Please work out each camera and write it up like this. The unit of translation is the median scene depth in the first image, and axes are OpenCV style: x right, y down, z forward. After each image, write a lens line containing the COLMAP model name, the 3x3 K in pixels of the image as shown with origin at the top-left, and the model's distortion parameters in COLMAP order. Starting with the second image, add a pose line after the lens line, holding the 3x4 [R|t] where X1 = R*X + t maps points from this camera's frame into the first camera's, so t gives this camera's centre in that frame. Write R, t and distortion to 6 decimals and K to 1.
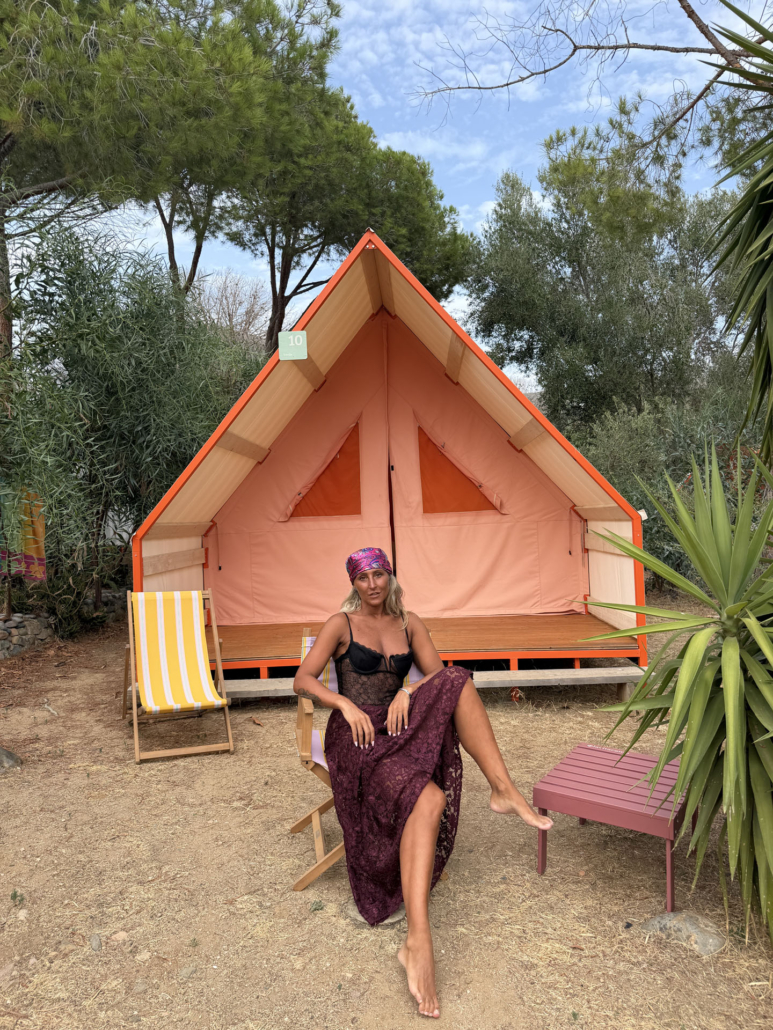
lens RADIAL K [[701.3, 0, 386.5], [0, 701.3, 515.0], [0, 0, 1]] dist [0.062805, -0.090824]
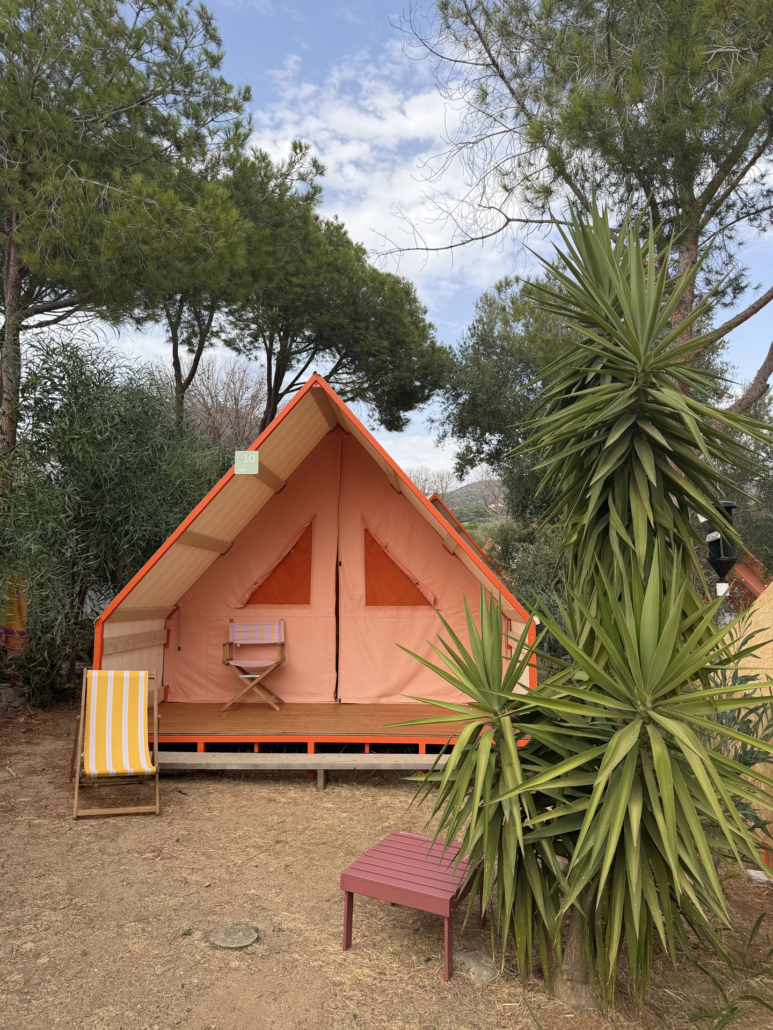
lens RADIAL K [[704.2, 0, 386.5], [0, 704.2, 515.0], [0, 0, 1]] dist [0.039153, -0.057166]
pose [[0.999038, 0.043143, -0.007807, 0.089572], [-0.043743, 0.992855, -0.111020, -0.023995], [0.002961, 0.111255, 0.993787, -0.128611]]
